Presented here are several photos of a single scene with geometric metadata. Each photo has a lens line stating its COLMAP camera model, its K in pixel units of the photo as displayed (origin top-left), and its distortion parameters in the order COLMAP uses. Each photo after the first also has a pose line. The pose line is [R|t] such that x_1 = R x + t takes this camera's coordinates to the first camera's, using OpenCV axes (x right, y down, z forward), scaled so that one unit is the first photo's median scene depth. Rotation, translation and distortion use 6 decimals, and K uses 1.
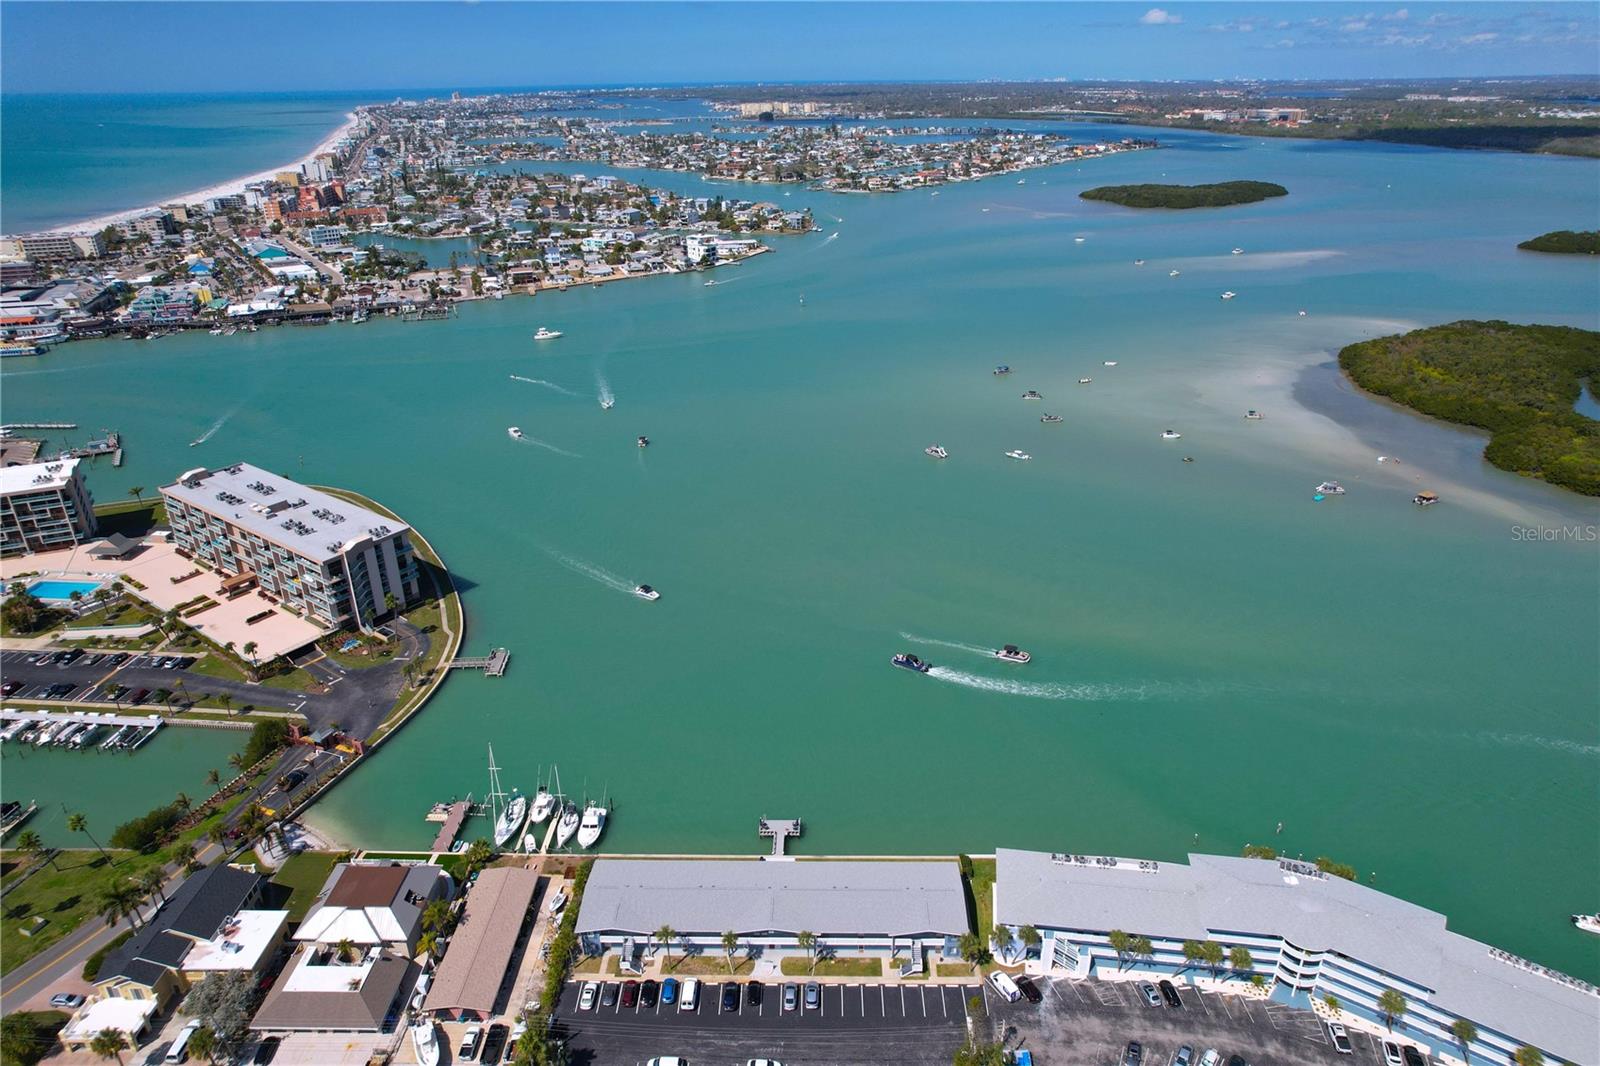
lens RADIAL K [[1018.7, 0, 807.1], [0, 1018.7, 536.4], [0, 0, 1]] dist [-0.081197, 0.071877]
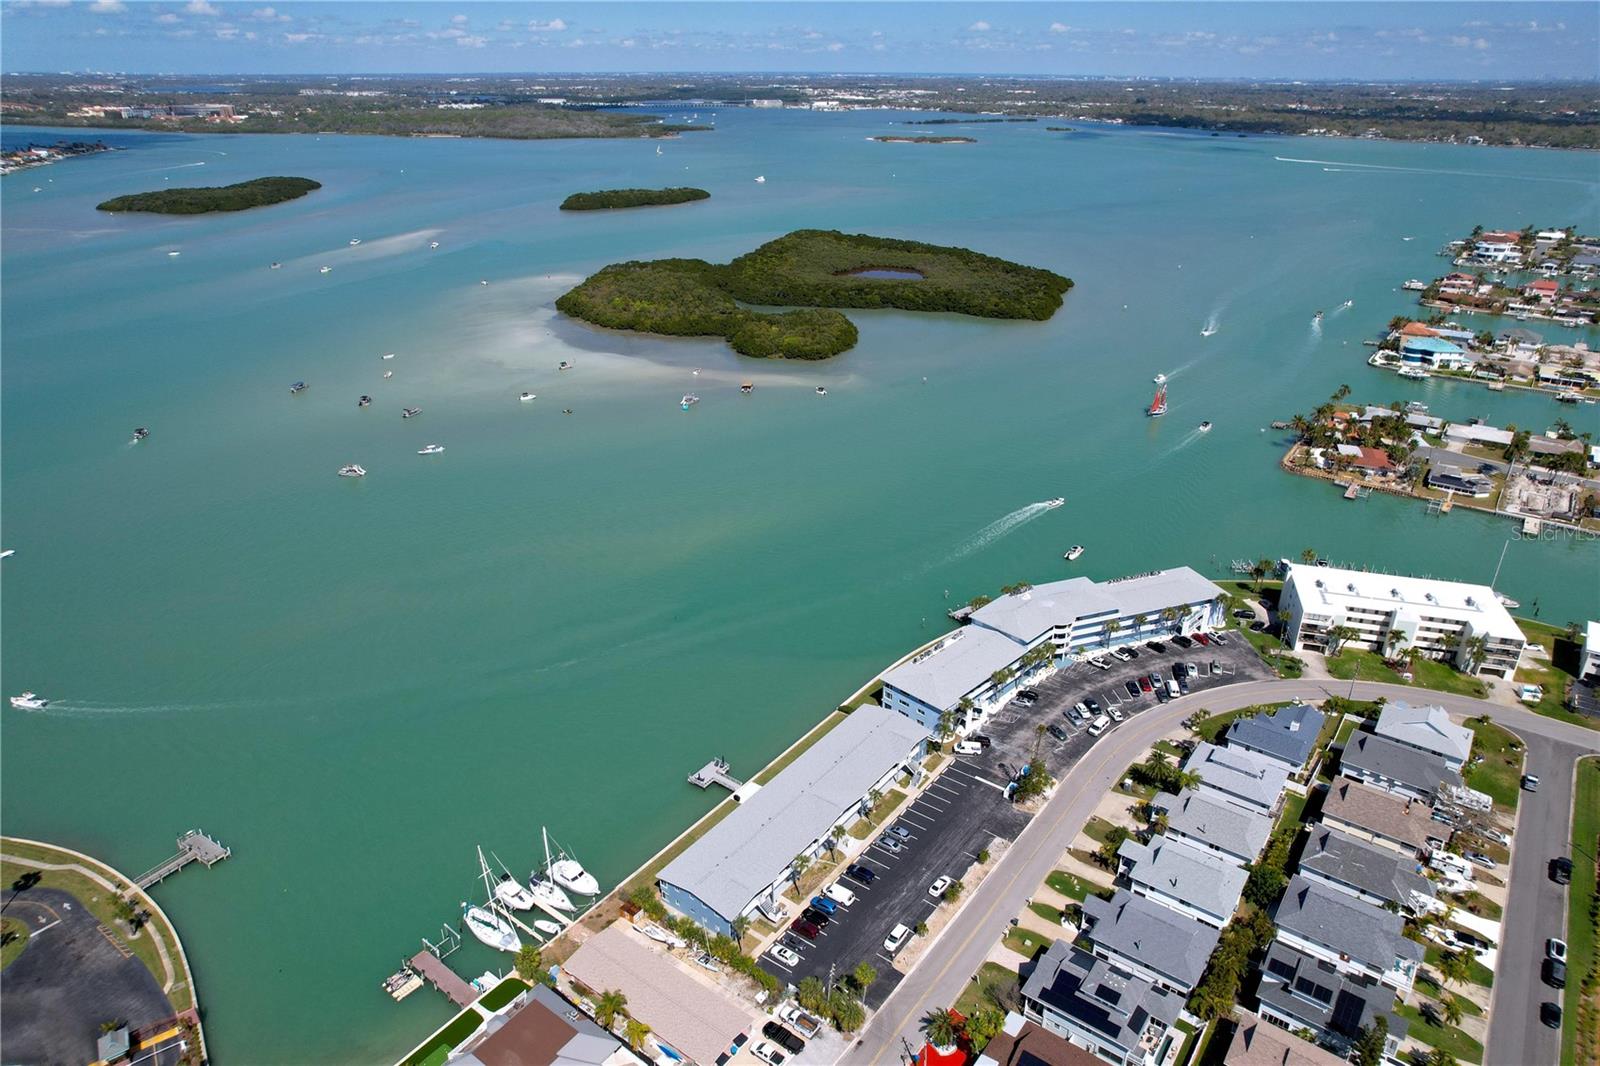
lens RADIAL K [[1018.7, 0, 807.1], [0, 1018.7, 536.4], [0, 0, 1]] dist [-0.081197, 0.071877]
pose [[0.575628, -0.331543, 0.747483, -0.322594], [0.328873, 0.930792, 0.159589, -0.036071], [-0.748662, 0.153963, 0.644826, 0.100865]]
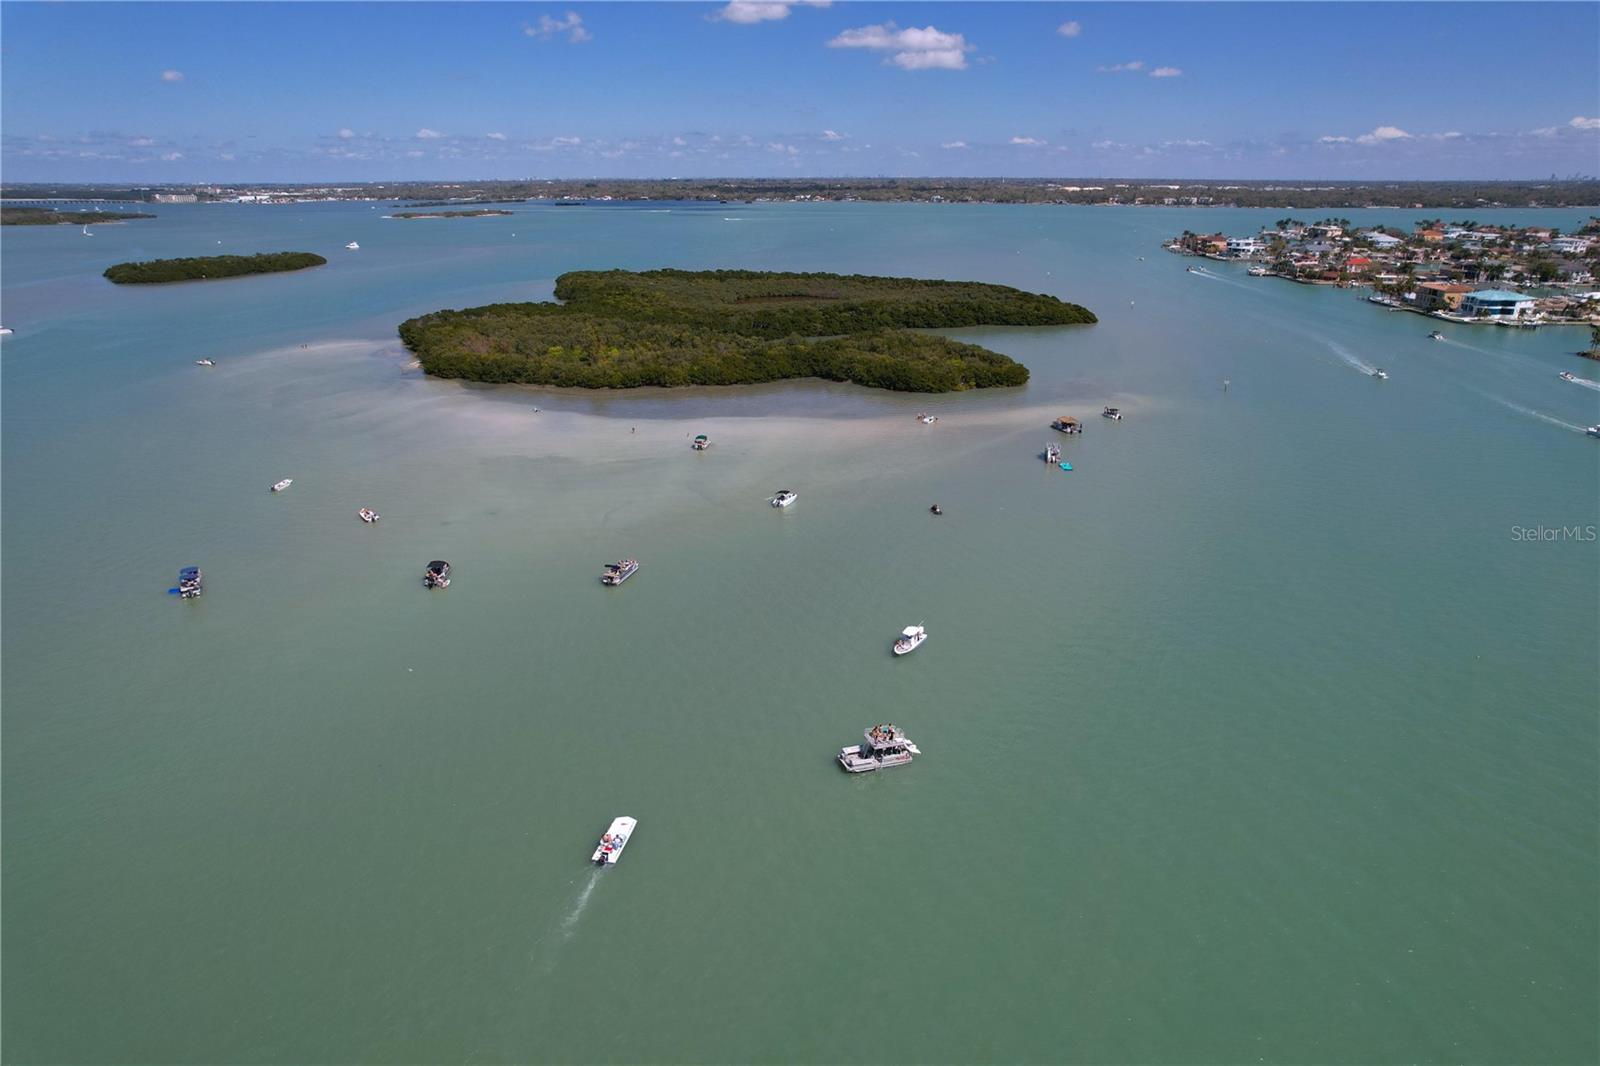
lens RADIAL K [[1018.7, 0, 807.1], [0, 1018.7, 536.4], [0, 0, 1]] dist [-0.081197, 0.071877]
pose [[0.042926, -0.323259, 0.945337, -0.144814], [0.415818, 0.866142, 0.277296, -0.218059], [-0.908434, 0.381184, 0.171597, 0.881740]]
